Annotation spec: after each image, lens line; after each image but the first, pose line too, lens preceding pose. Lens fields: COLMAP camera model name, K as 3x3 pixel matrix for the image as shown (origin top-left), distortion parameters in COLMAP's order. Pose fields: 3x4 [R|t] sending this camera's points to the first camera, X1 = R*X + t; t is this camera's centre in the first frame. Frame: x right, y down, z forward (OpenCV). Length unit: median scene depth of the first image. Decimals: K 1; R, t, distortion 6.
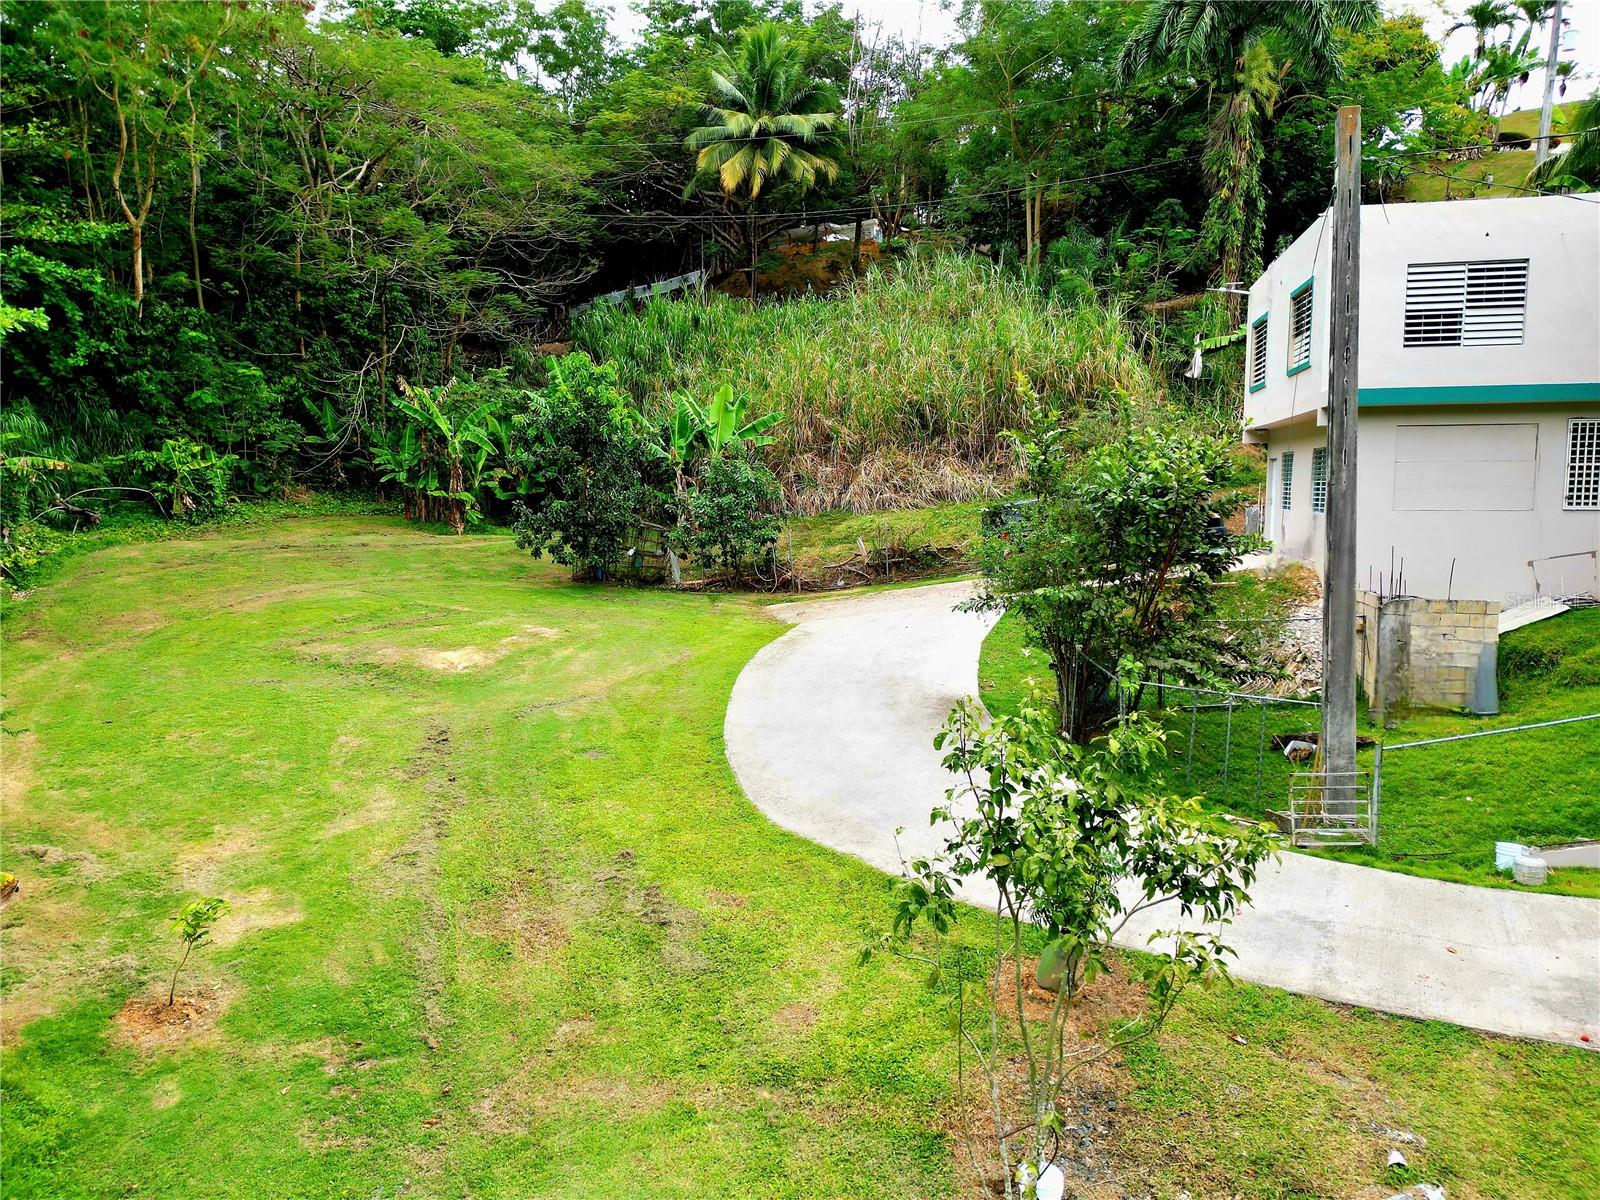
lens RADIAL K [[1099.4, 0, 800.3], [0, 1099.4, 630.8], [0, 0, 1]] dist [0.035385, -0.037303]
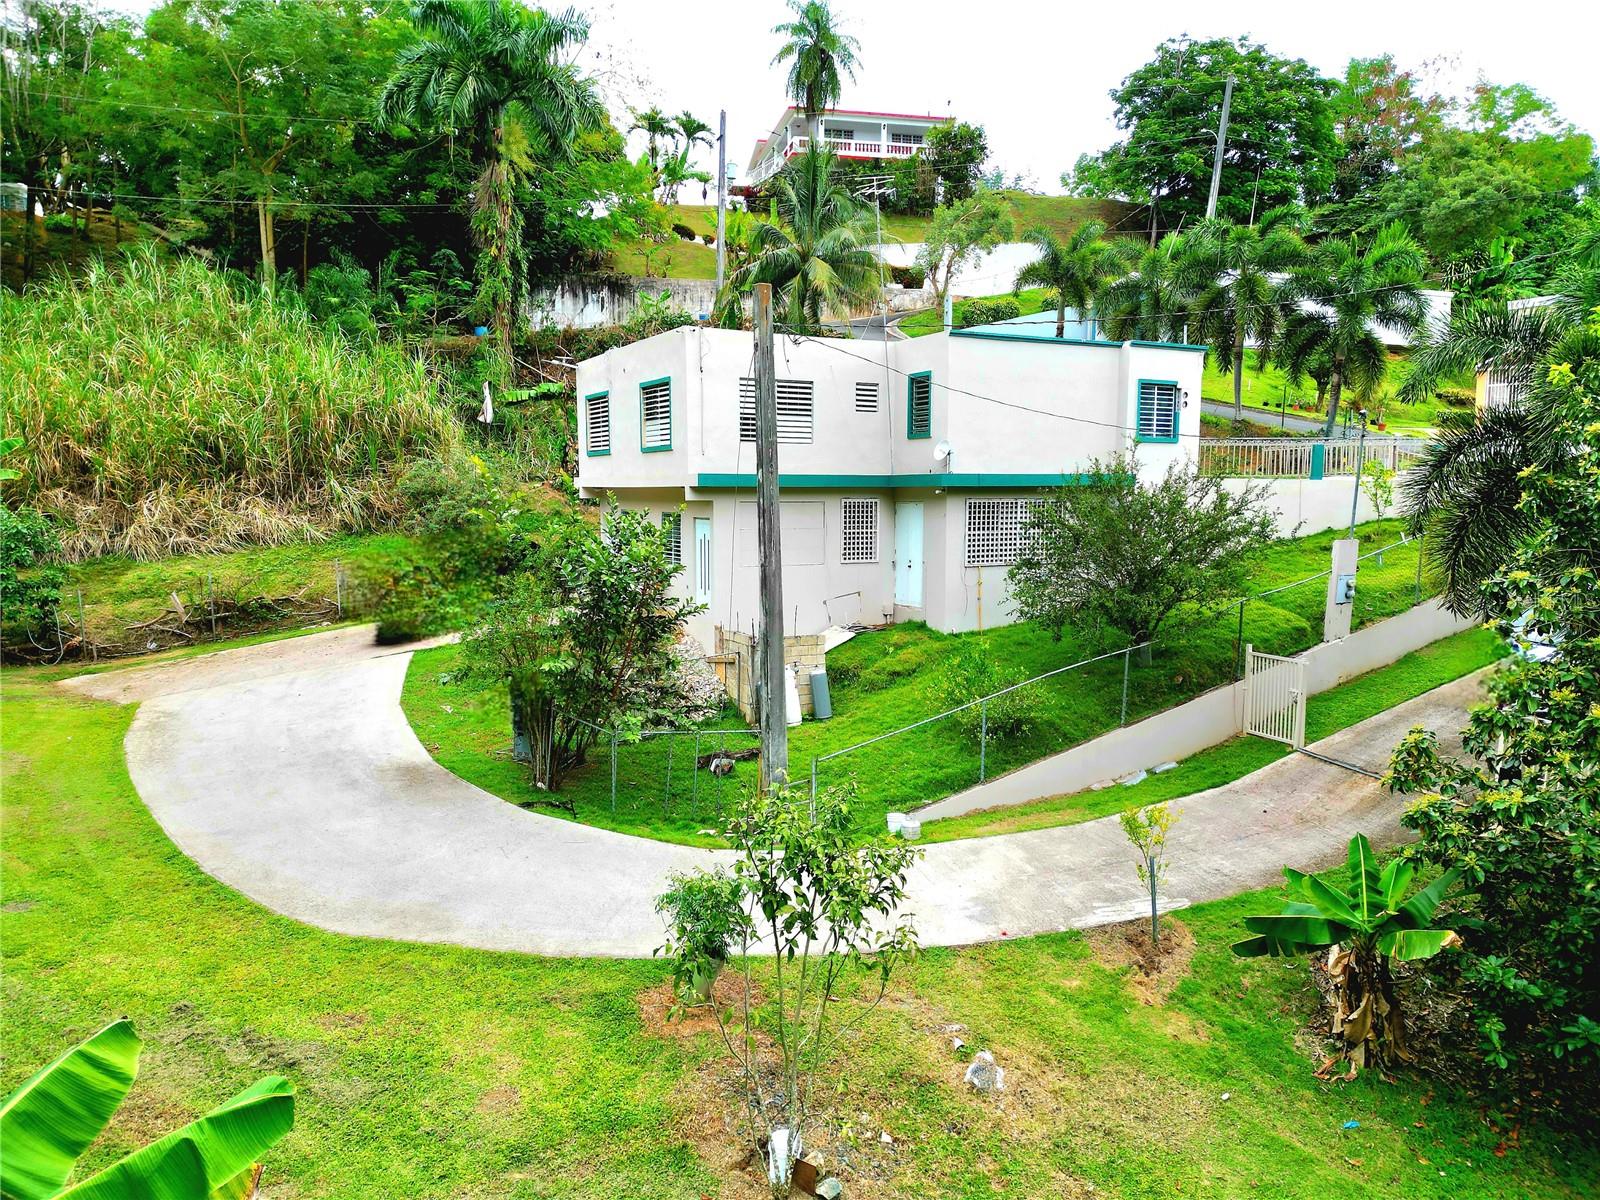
lens RADIAL K [[1128.1, 0, 800.0], [0, 1128.1, 600.0], [0, 0, 1]] dist [0.061305, -0.061431]
pose [[0.747030, -0.057683, 0.662284, -0.159766], [0.076051, 0.997103, 0.001063, -0.037379], [-0.660427, 0.049573, 0.749253, -0.012672]]
